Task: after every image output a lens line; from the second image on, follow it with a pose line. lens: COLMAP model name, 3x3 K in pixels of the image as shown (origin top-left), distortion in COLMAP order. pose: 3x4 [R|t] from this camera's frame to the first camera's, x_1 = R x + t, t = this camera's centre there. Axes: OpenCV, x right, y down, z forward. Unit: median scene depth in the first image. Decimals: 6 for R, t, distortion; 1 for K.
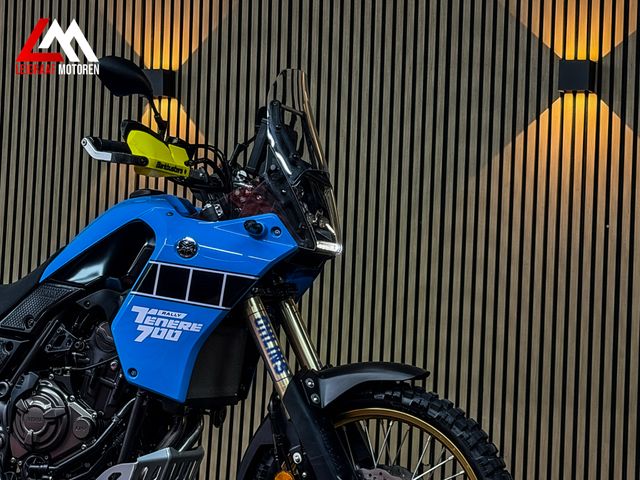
lens RADIAL K [[1461.1, 0, 309.2], [0, 1461.1, 238.4], [0, 0, 1]] dist [0.088959, 0.568336]
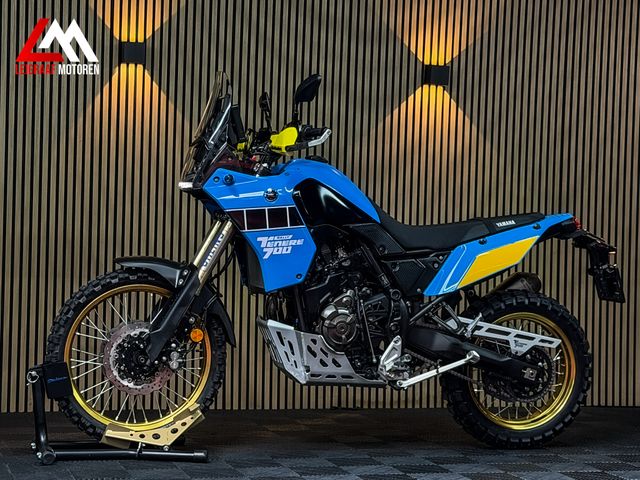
lens RADIAL K [[1436.5, 0, 320.0], [0, 1436.5, 240.0], [0, 0, 1]] dist [0.112477, 0.300020]
pose [[0.772918, -0.028232, 0.633878, -0.893703], [-0.033597, 0.995787, 0.085318, -0.061779], [-0.633616, -0.087240, 0.768713, -0.121112]]
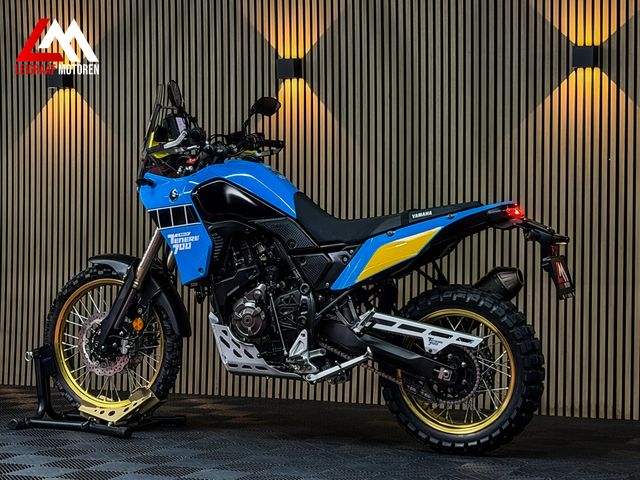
lens RADIAL K [[1436.5, 0, 320.0], [0, 1436.5, 240.0], [0, 0, 1]] dist [0.112477, 0.300020]
pose [[0.998656, -0.042141, -0.030163, -0.044040], [0.044170, 0.996560, 0.070122, -0.041518], [0.027105, -0.071360, 0.997082, -0.443089]]
